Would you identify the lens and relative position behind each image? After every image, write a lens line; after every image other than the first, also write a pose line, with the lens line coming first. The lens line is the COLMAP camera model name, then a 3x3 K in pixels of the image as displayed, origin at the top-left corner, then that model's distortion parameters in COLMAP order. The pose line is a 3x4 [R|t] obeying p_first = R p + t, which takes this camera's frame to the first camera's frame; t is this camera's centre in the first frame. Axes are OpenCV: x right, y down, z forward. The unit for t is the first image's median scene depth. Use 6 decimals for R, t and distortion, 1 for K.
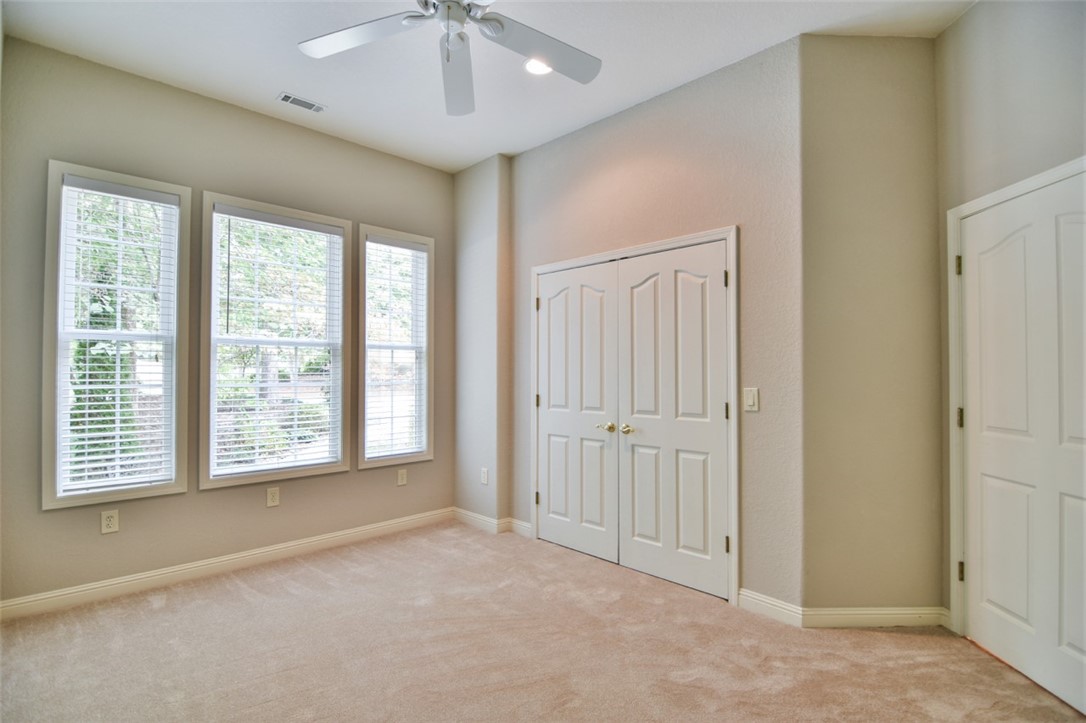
lens RADIAL K [[526.7, 0, 557.1], [0, 526.7, 364.7], [0, 0, 1]] dist [-0.003484, -0.010463]
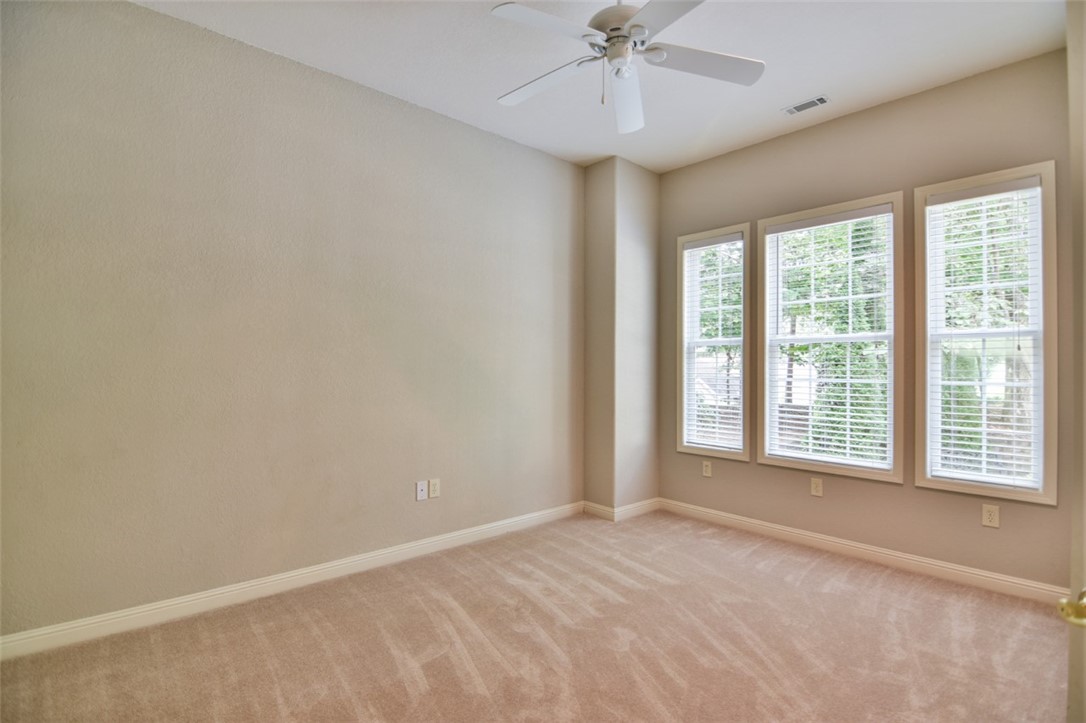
lens RADIAL K [[526.7, 0, 557.1], [0, 526.7, 364.7], [0, 0, 1]] dist [-0.003484, -0.010463]
pose [[-0.053601, -0.006053, -0.998544, 0.476846], [0.008249, 0.999945, -0.006504, 0.009067], [0.998528, -0.008585, -0.053548, 0.481528]]
